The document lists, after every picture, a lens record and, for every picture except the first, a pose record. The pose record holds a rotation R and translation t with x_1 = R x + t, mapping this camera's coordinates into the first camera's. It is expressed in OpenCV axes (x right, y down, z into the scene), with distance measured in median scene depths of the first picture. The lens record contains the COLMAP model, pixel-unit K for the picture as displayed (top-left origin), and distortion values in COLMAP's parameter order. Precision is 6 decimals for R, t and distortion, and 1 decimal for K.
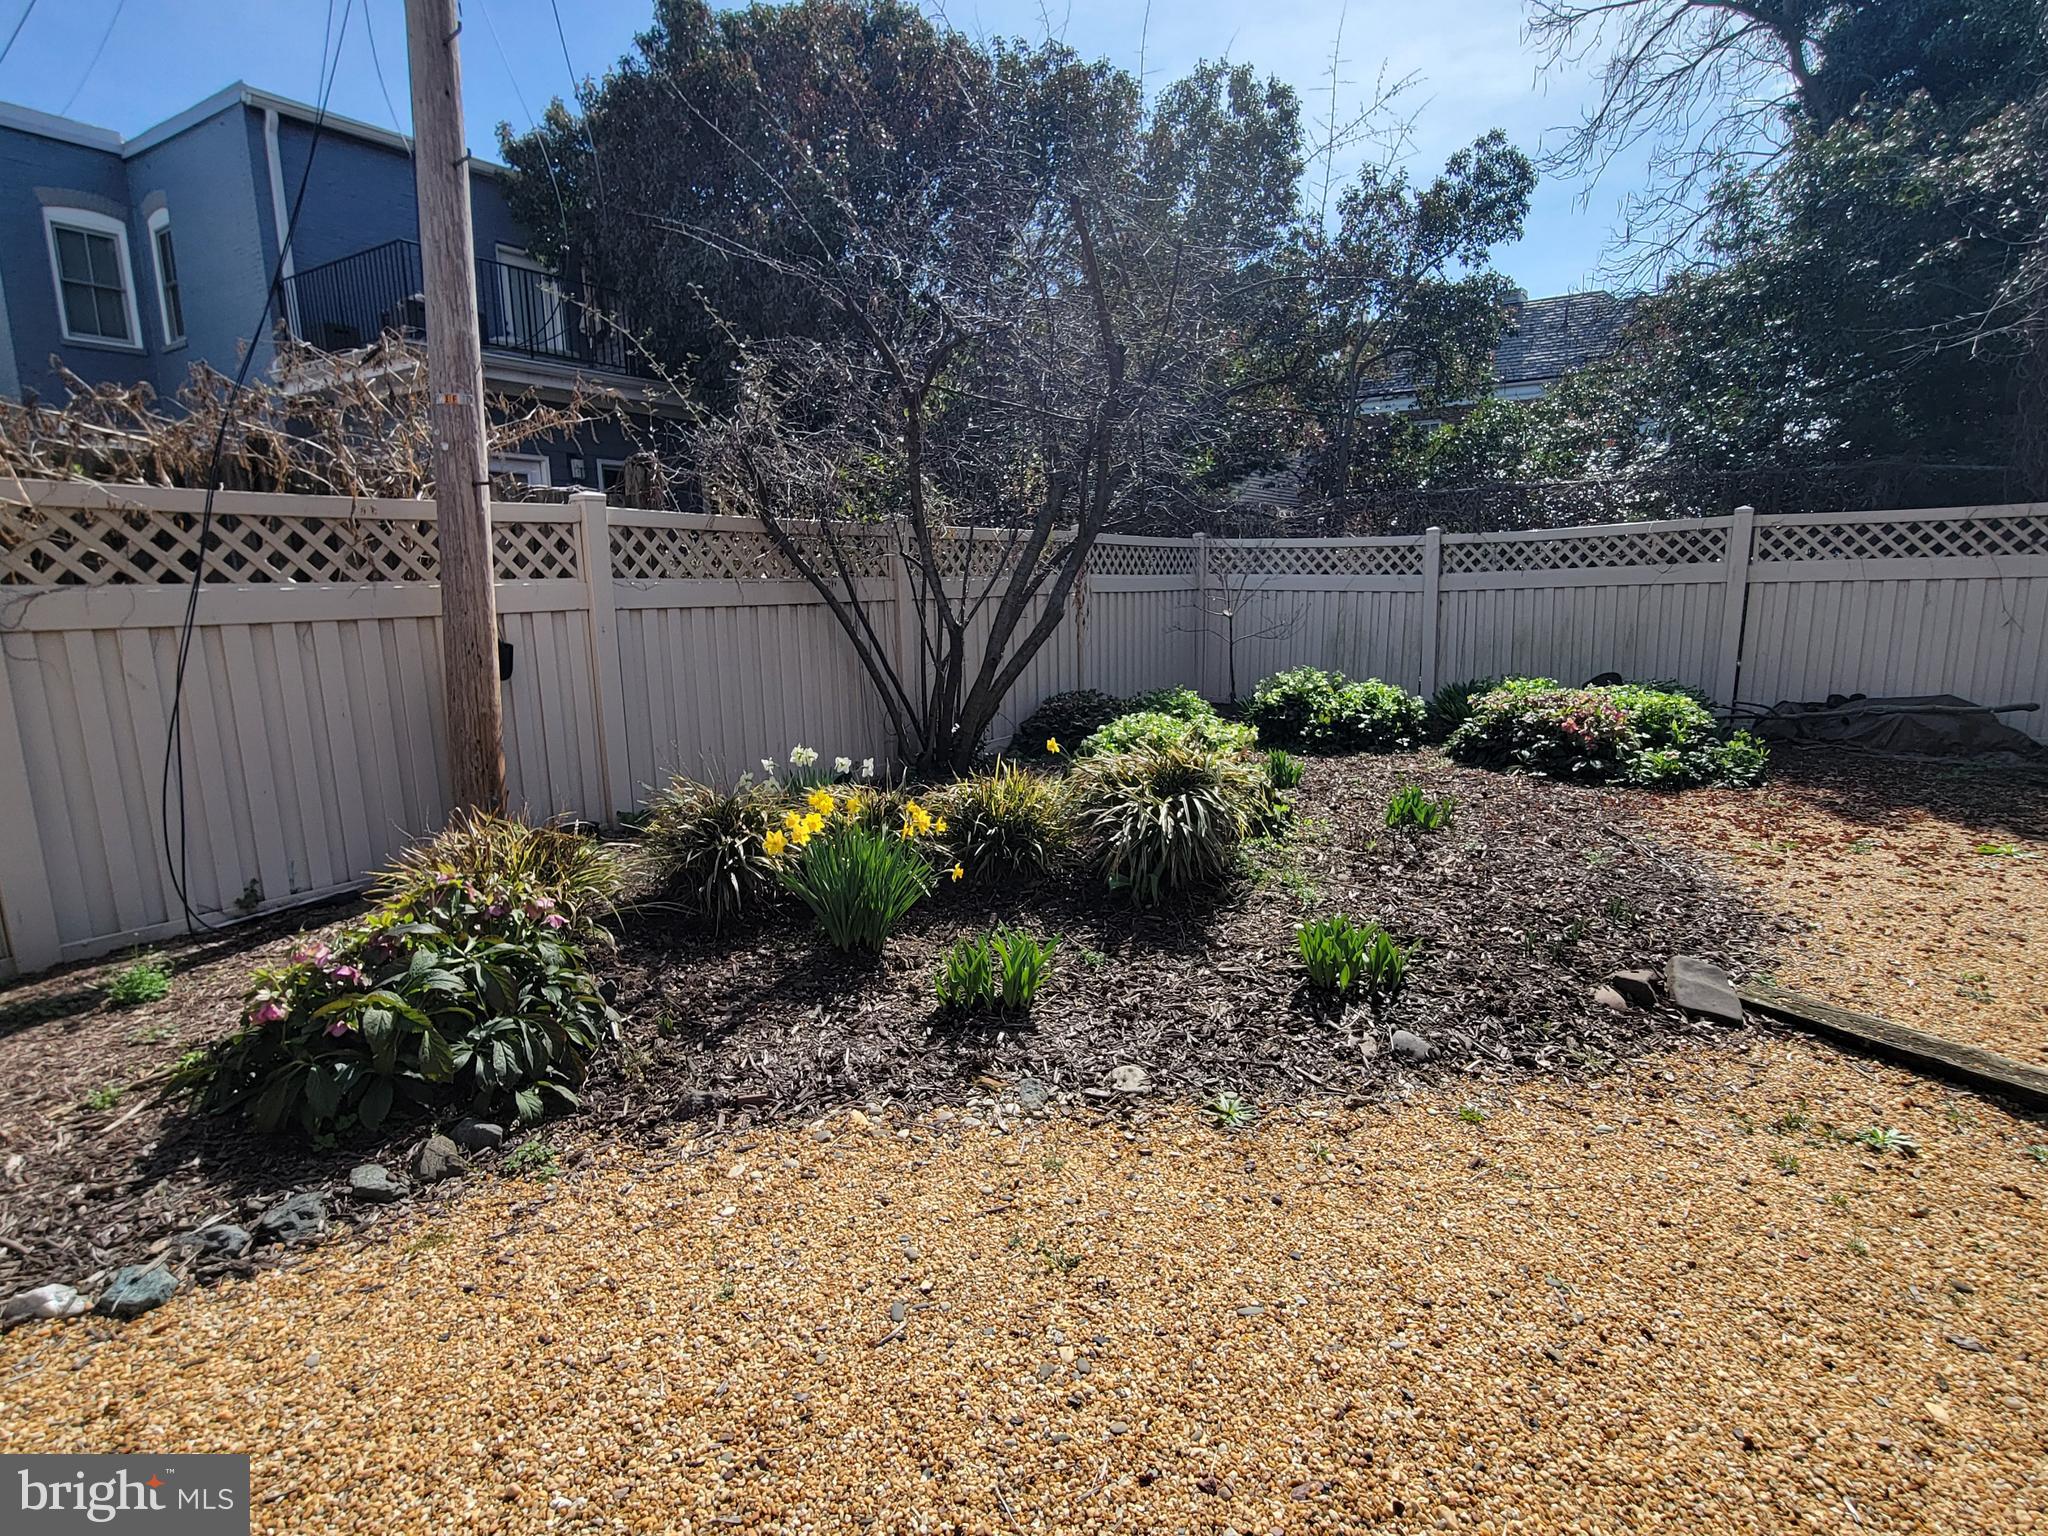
lens RADIAL K [[1065.4, 0, 1023.9], [0, 1065.4, 778.0], [0, 0, 1]] dist [0.000511, -0.000909]
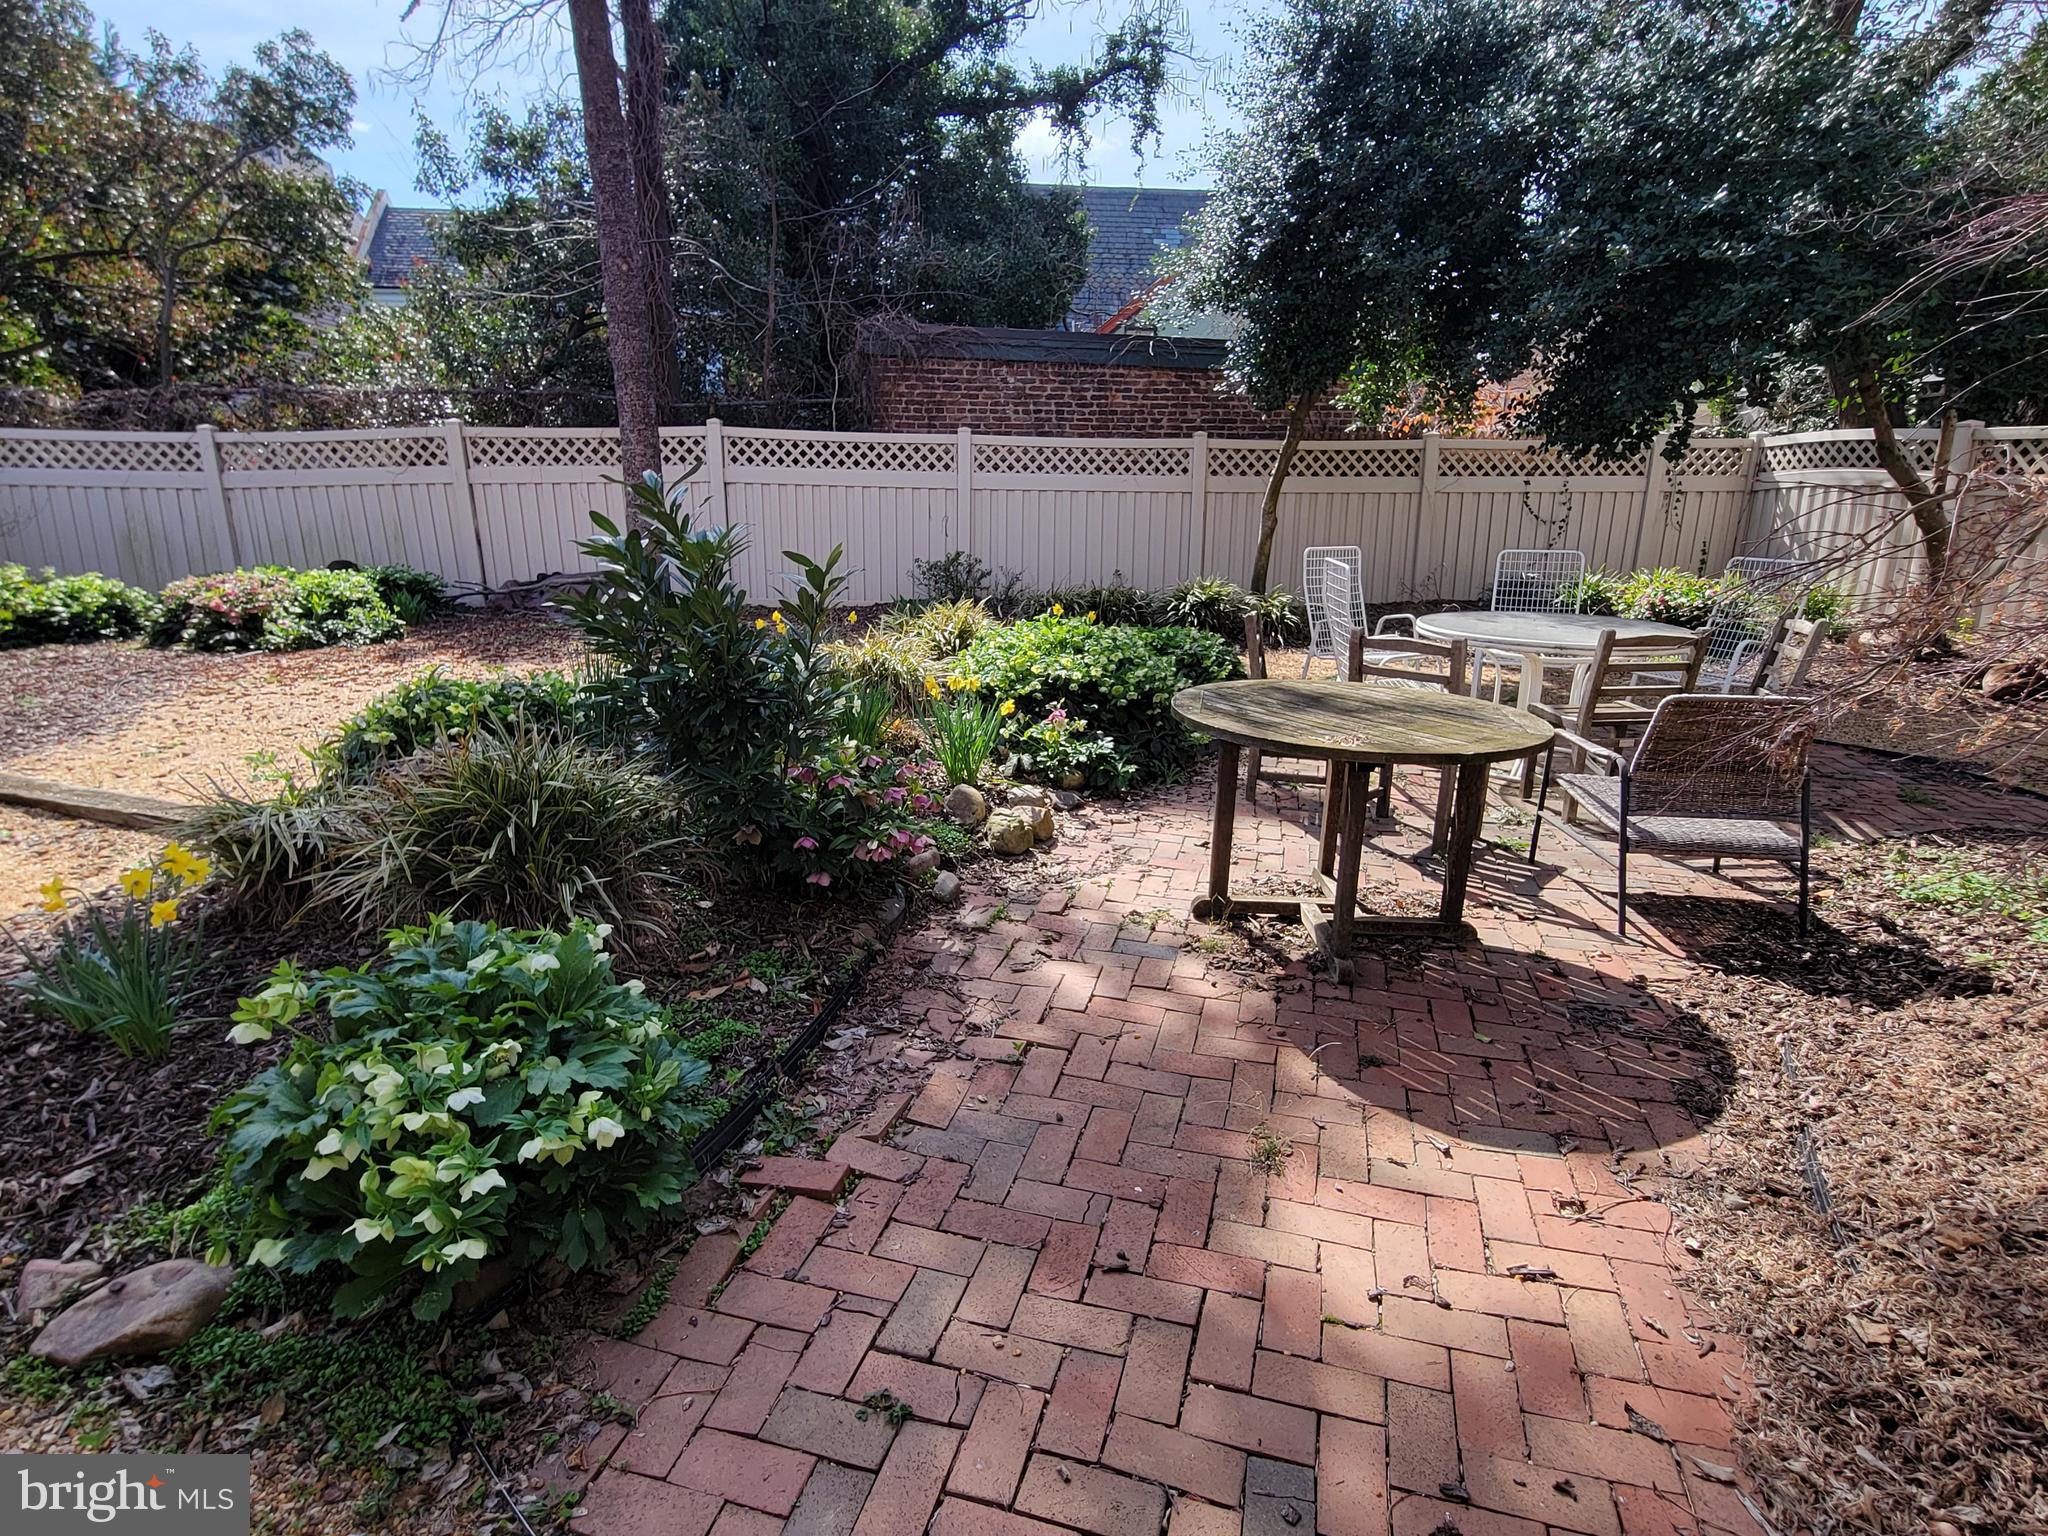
lens RADIAL K [[1065.4, 0, 1023.9], [0, 1065.4, 778.0], [0, 0, 1]] dist [0.000511, -0.000909]
pose [[0.767637, -0.151954, 0.622611, 0.559330], [0.102216, 0.988078, 0.115124, 0.118812], [-0.632681, -0.024733, 0.774017, -0.568161]]
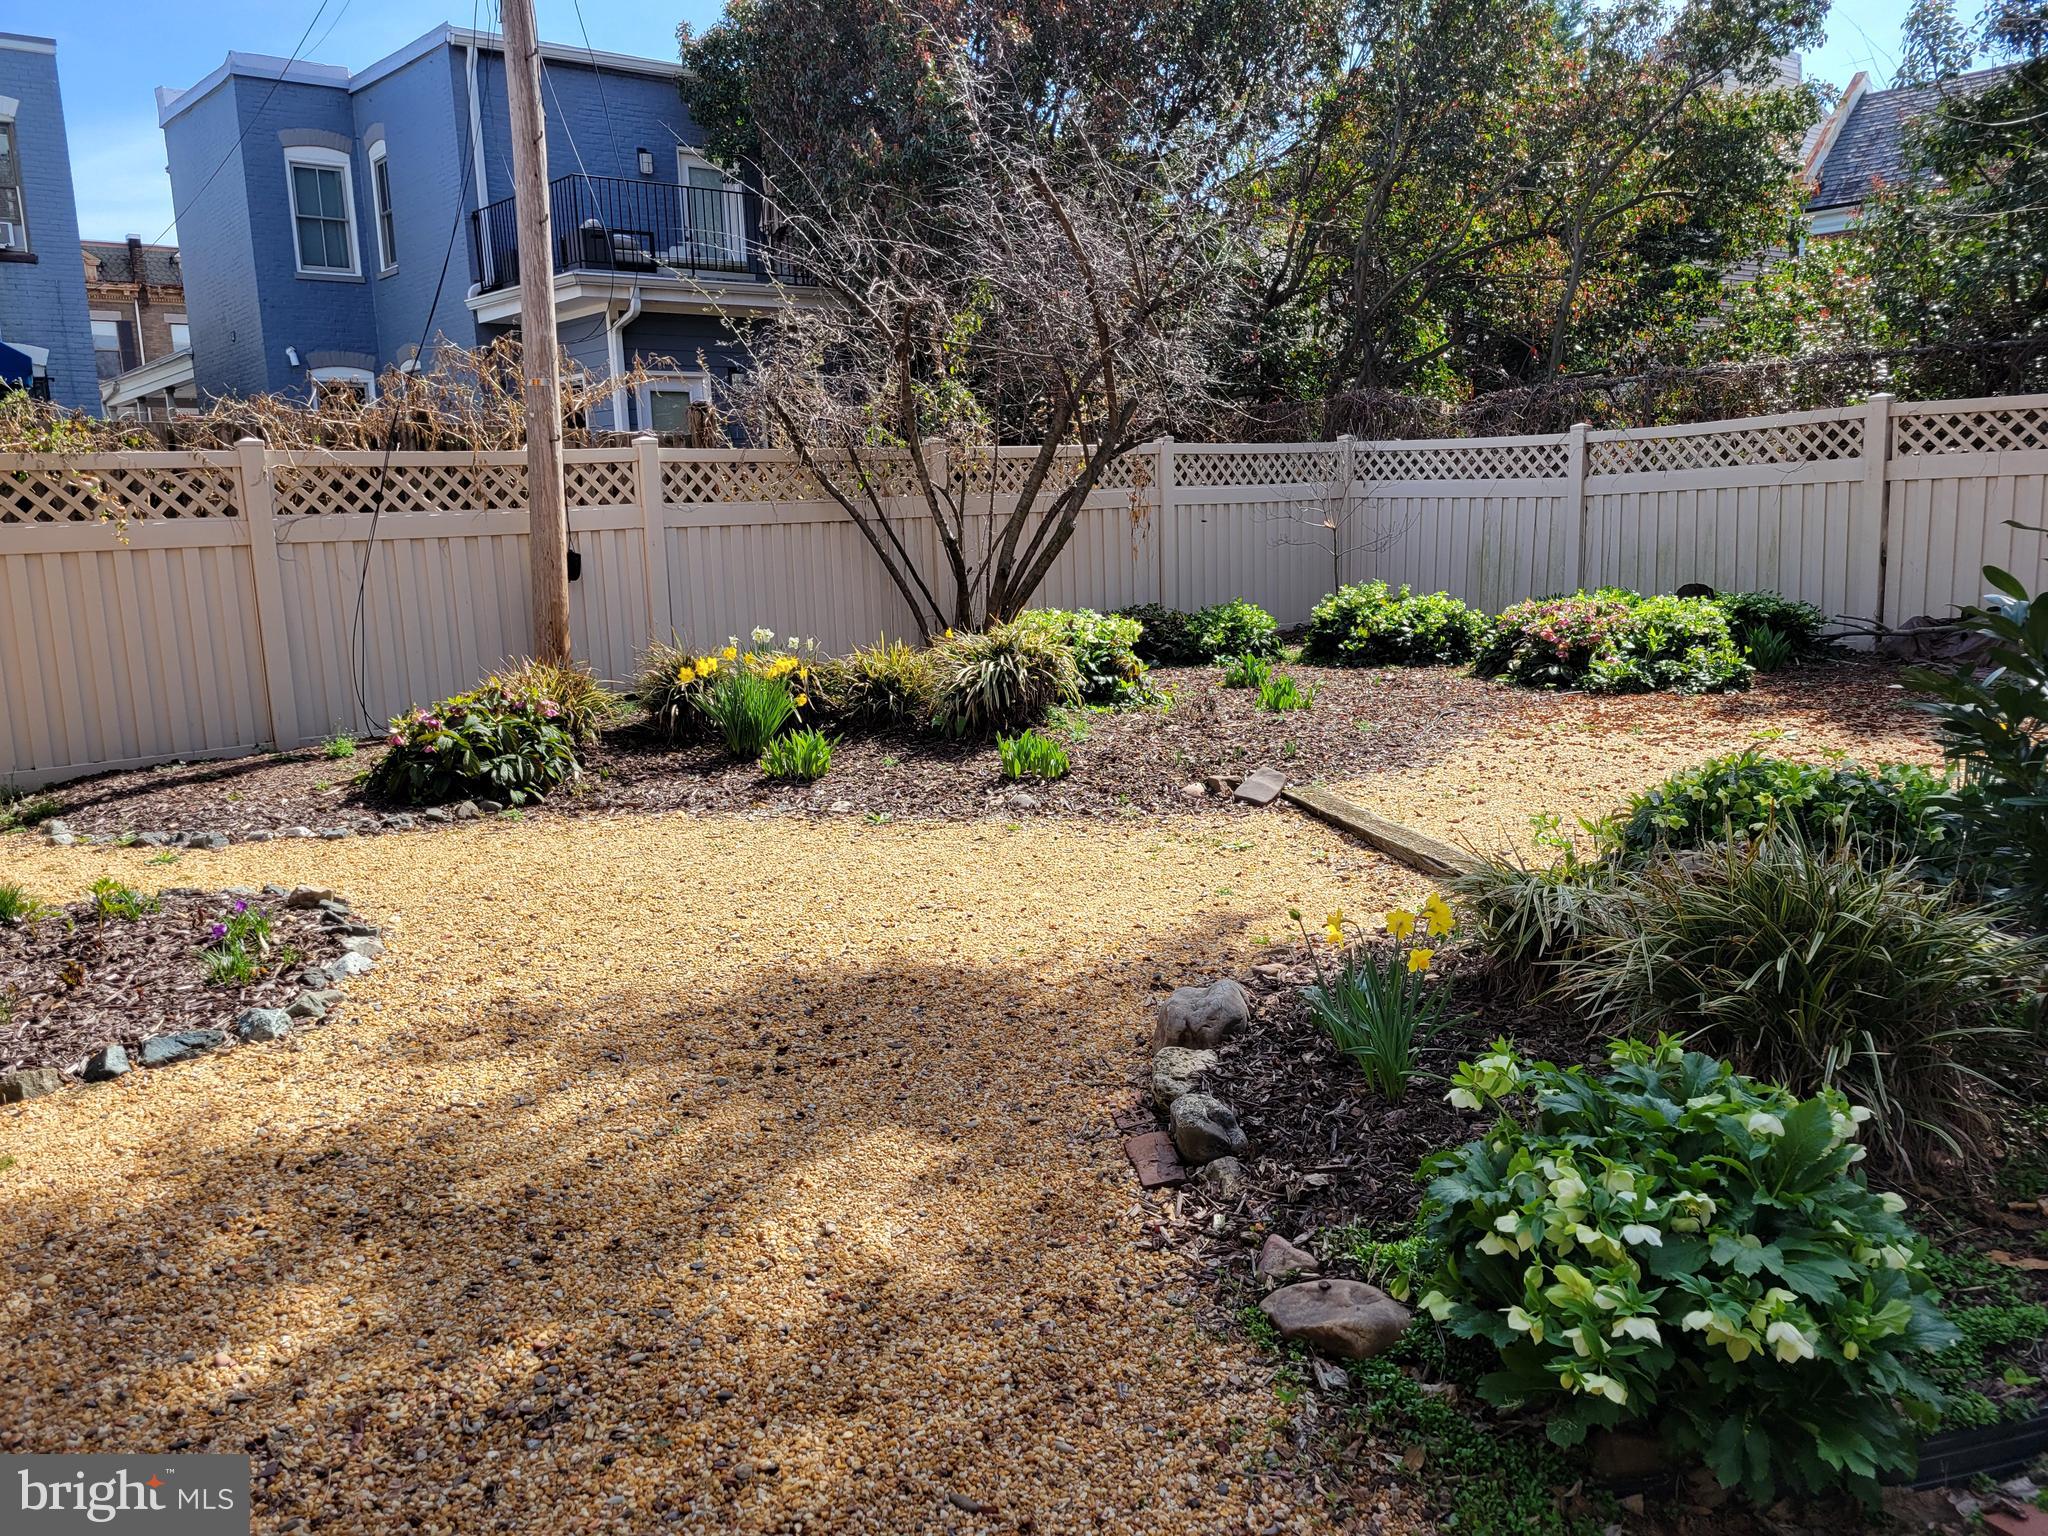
lens RADIAL K [[1530.2, 0, 1001.9], [0, 1530.2, 747.7], [0, 0, 1]] dist [0.063770, -0.050409]
pose [[0.957323, 0.030456, -0.287410, 0.565167], [-0.033912, 0.999400, -0.007052, 0.109253], [0.287023, 0.016498, 0.957782, -0.672918]]
